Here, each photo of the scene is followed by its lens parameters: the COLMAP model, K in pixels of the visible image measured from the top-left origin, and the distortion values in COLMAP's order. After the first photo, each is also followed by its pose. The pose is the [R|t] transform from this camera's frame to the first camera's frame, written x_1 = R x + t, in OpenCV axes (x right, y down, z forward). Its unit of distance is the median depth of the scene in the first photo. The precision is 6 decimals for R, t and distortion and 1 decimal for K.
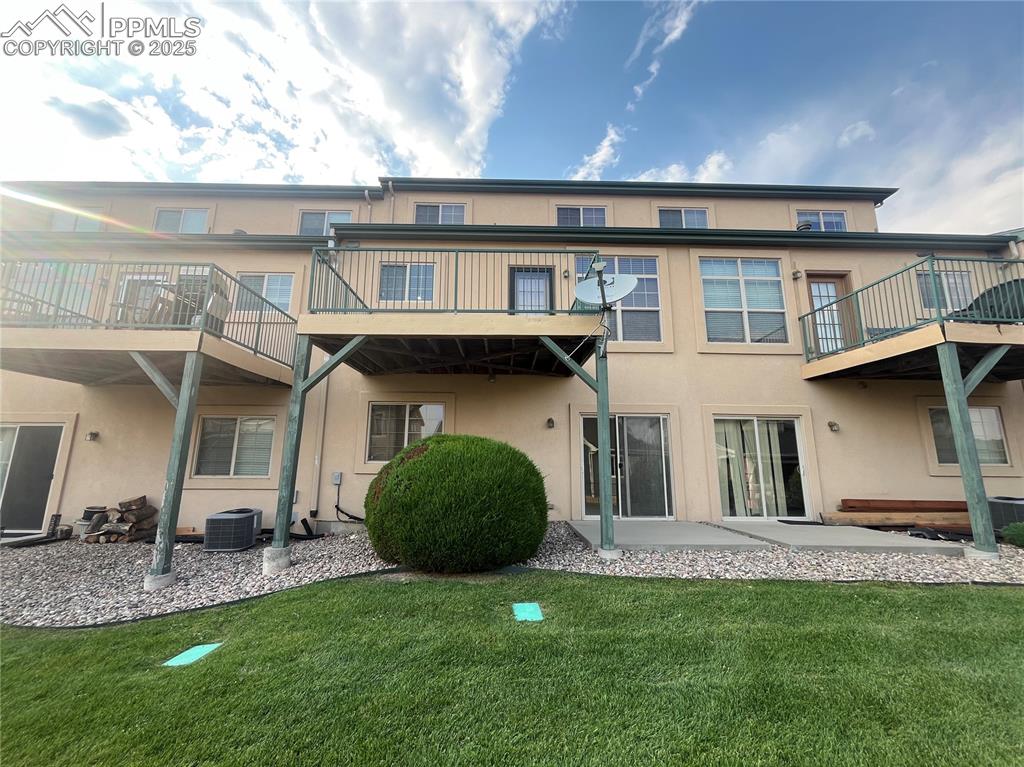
lens RADIAL K [[411.4, 0, 510.1], [0, 411.4, 381.1], [0, 0, 1]] dist [-0.009019, 0.001450]
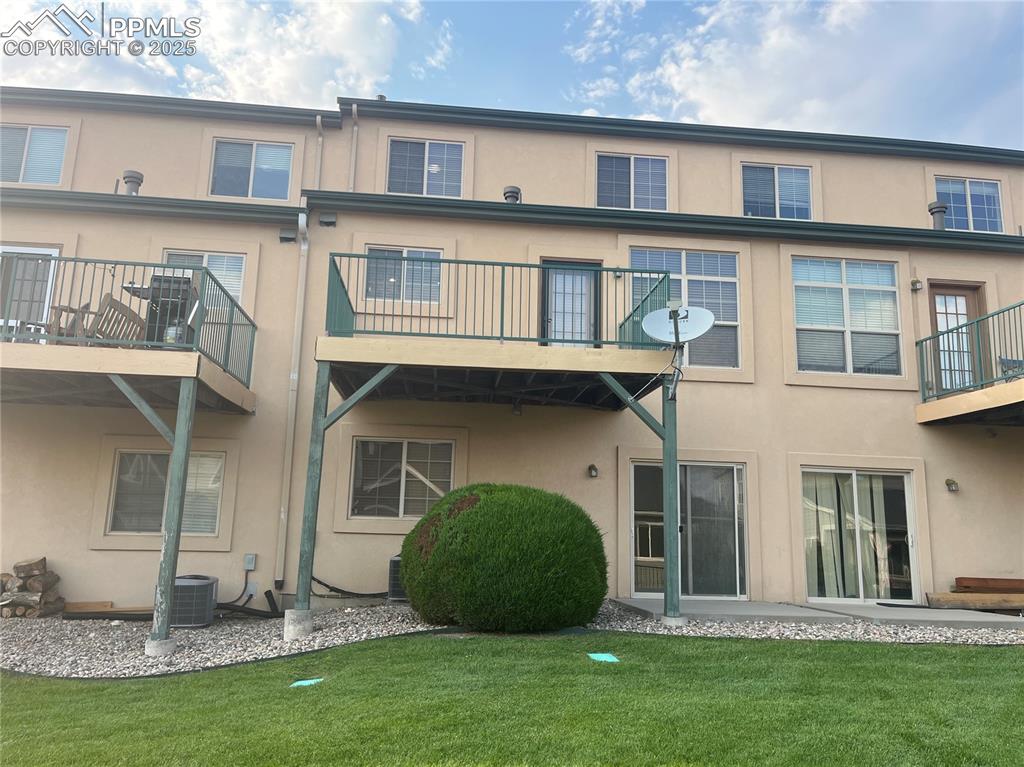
lens RADIAL K [[776.6, 0, 513.2], [0, 776.6, 385.4], [0, 0, 1]] dist [0.022278, -0.018578]
pose [[0.996873, 0.033150, 0.071734, -0.160541], [-0.033490, 0.999433, 0.003536, -0.058127], [-0.071576, -0.005927, 0.997418, -0.434537]]
